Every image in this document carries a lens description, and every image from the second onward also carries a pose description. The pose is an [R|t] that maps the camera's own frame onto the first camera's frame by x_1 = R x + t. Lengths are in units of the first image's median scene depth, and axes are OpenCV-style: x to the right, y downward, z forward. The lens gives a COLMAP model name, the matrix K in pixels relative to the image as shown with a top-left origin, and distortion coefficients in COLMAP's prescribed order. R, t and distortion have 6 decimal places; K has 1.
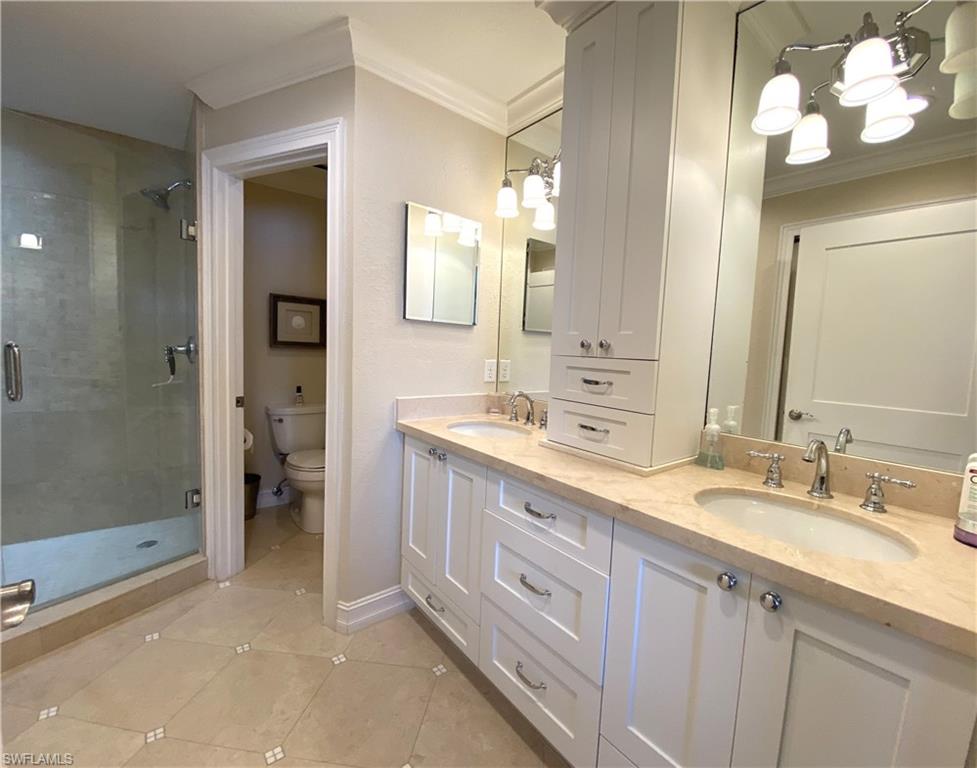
lens RADIAL K [[408.3, 0, 493.2], [0, 408.3, 382.5], [0, 0, 1]] dist [0.017309, -0.017704]
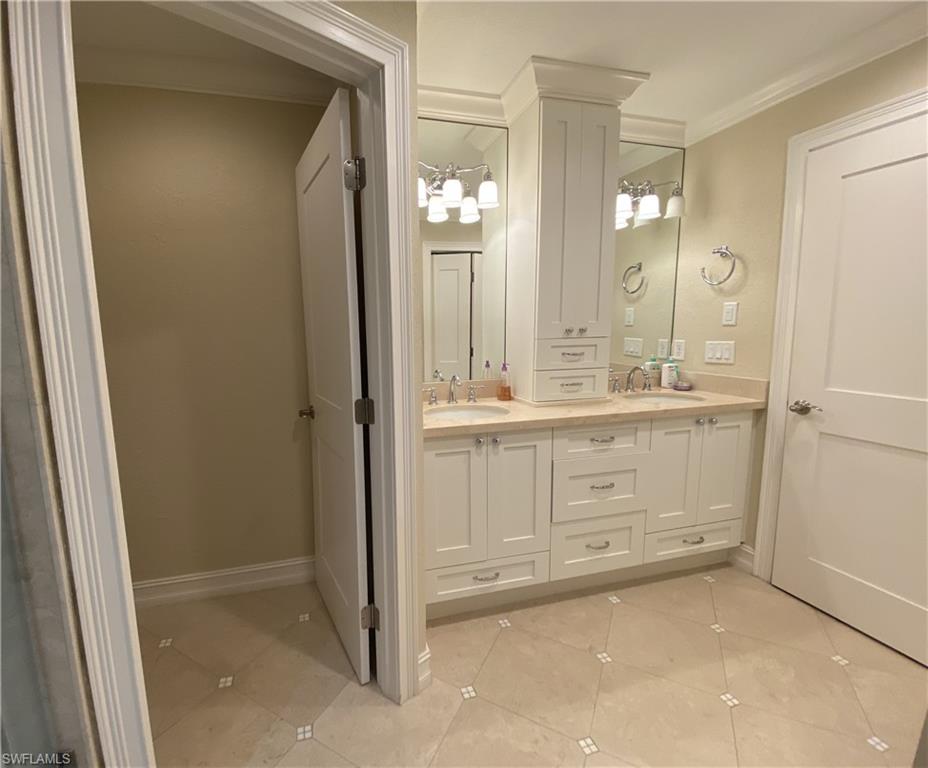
lens RADIAL K [[432.5, 0, 406.3], [0, 432.5, 387.5], [0, 0, 1]] dist [0.000807, 0.000003]
pose [[0.419898, -0.178415, 0.889862, -0.892150], [0.112183, 0.983171, 0.144188, -0.109955], [-0.900611, 0.039284, 0.432847, 0.520985]]
